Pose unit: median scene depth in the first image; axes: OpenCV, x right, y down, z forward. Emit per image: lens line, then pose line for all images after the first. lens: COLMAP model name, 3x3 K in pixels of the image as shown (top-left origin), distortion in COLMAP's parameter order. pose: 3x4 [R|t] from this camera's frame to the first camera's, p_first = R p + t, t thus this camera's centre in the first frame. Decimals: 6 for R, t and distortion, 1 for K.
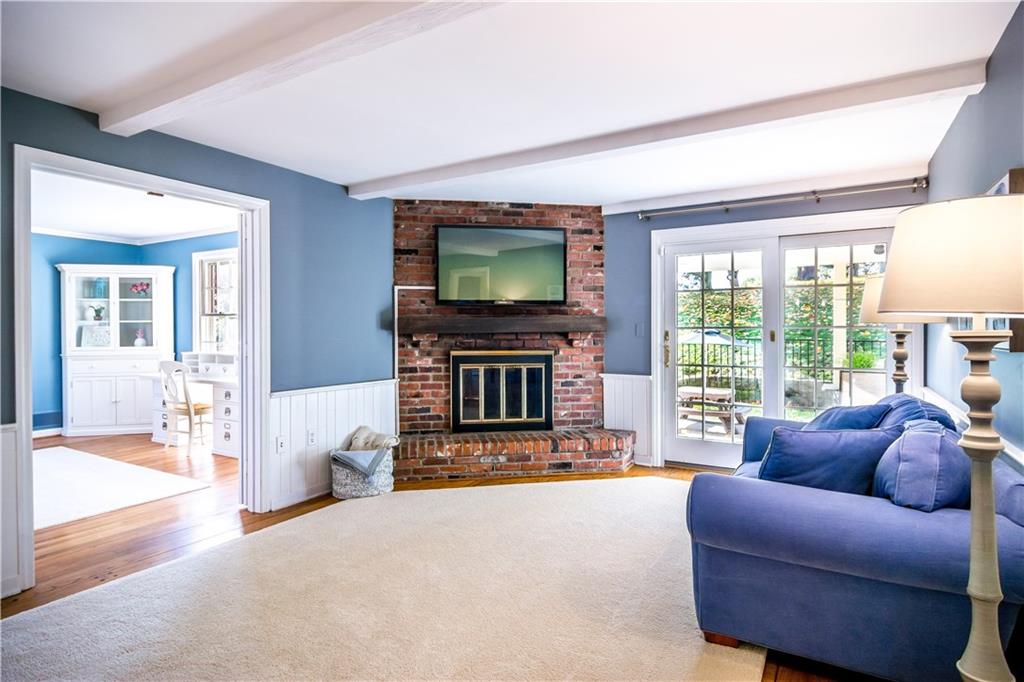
lens RADIAL K [[562.3, 0, 507.7], [0, 562.3, 338.3], [0, 0, 1]] dist [-0.001876, -0.000232]
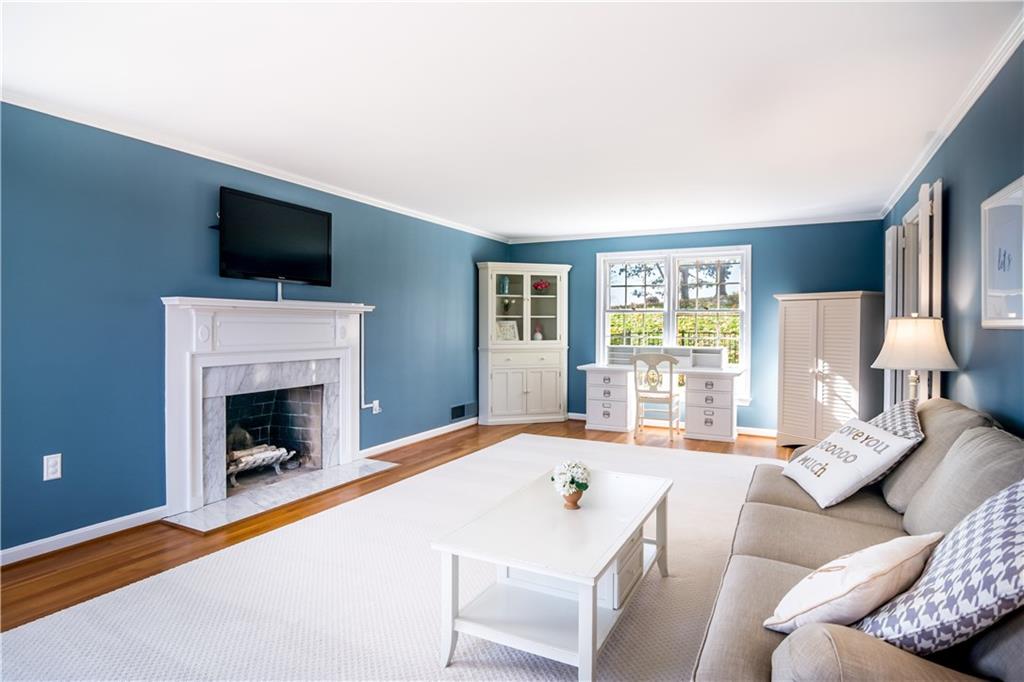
lens RADIAL K [[562.3, 0, 515.3], [0, 562.3, 333.0], [0, 0, 1]] dist [-0.001876, -0.000232]
pose [[0.996663, 0.005636, 0.081436, -0.808935], [-0.005236, 0.999973, -0.005125, 0.006264], [-0.081462, 0.004682, 0.996665, -0.055726]]
